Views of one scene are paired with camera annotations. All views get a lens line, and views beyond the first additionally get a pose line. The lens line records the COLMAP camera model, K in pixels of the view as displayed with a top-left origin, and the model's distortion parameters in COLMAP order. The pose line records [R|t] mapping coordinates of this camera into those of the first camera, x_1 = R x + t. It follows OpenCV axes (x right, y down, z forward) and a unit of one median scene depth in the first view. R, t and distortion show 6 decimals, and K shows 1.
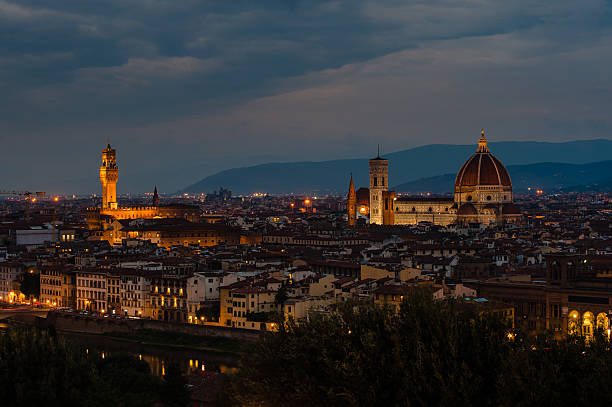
lens RADIAL K [[1369.2, 0, 305.3], [0, 1369.2, 260.3], [0, 0, 1]] dist [-0.024213, 0.051123]
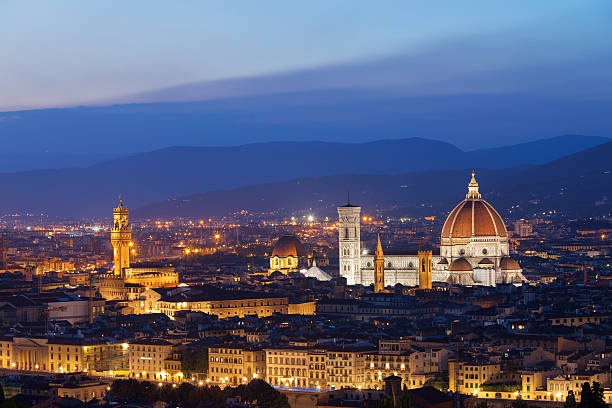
lens RADIAL K [[2342.1, 0, 305.9], [0, 2342.1, 203.9], [0, 0, 1]] dist [-0.163188, -2.080321]
pose [[0.972097, -0.008301, 0.234431, -0.554363], [0.018452, 0.998983, -0.041138, -0.028251], [-0.233851, 0.044315, 0.971262, -0.717493]]
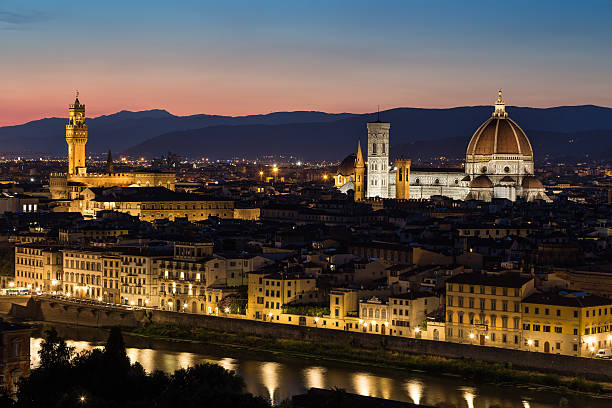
lens RADIAL K [[1513.3, 0, 305.4], [0, 1513.3, 202.5], [0, 0, 1]] dist [0.111295, 0.065459]
pose [[0.998832, 0.015486, 0.045769, -0.064071], [-0.014520, 0.999666, -0.021374, -0.003175], [-0.046084, 0.020685, 0.998723, 0.073506]]
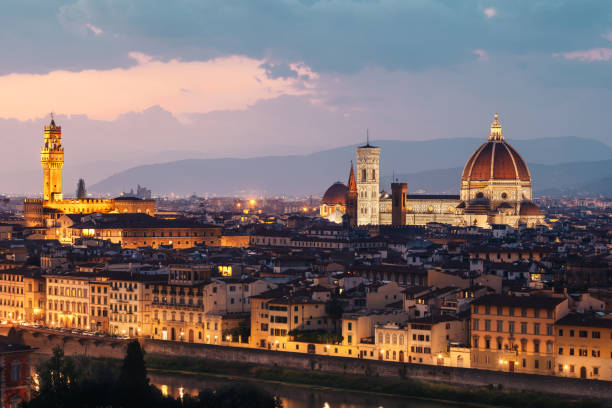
lens RADIAL K [[1564.5, 0, 307.0], [0, 1564.5, 204.4], [0, 0, 1]] dist [-0.024486, -0.234419]
pose [[0.997617, 0.011620, 0.068015, -0.082806], [-0.008490, 0.998899, -0.046140, 0.007515], [-0.068476, 0.045453, 0.996617, 0.116305]]
